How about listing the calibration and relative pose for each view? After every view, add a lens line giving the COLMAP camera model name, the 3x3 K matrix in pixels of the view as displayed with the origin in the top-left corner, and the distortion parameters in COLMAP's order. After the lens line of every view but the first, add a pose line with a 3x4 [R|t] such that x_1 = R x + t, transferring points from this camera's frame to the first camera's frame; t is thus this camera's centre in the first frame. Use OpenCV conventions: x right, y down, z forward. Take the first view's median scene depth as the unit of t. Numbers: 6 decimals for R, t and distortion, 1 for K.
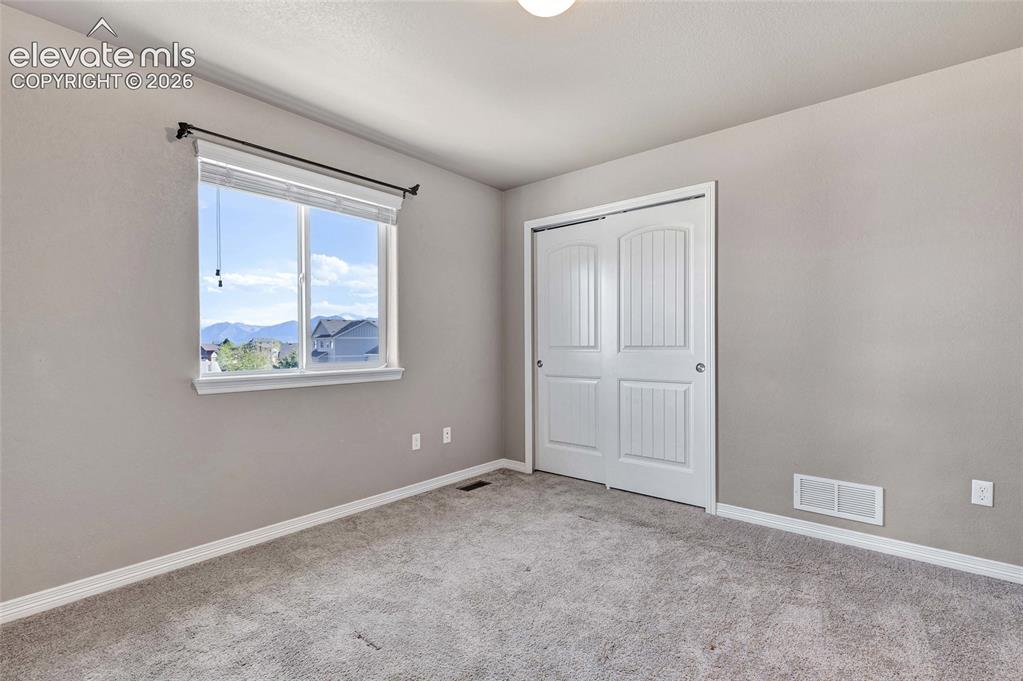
lens RADIAL K [[468.5, 0, 515.6], [0, 468.5, 345.2], [0, 0, 1]] dist [0.006363, -0.000051]
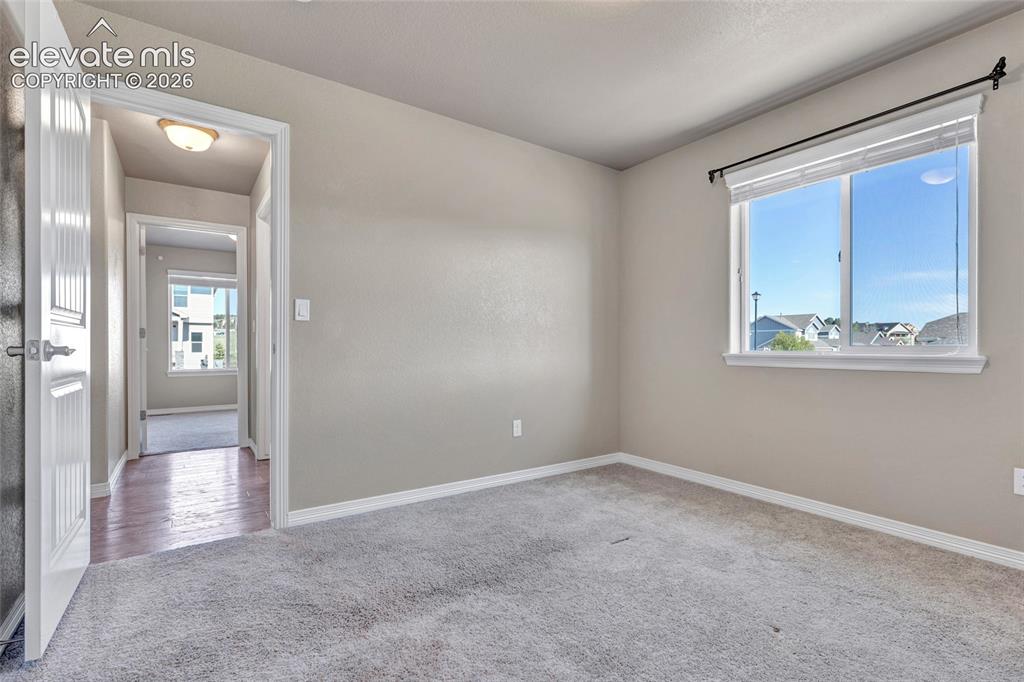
lens RADIAL K [[469.0, 0, 516.1], [0, 469.0, 345.7], [0, 0, 1]] dist [0.006363, -0.000051]
pose [[-0.254113, 0.001327, -0.967174, 0.744470], [-0.004046, 0.999989, 0.002435, 0.046699], [0.967166, 0.004532, -0.254105, 0.732973]]
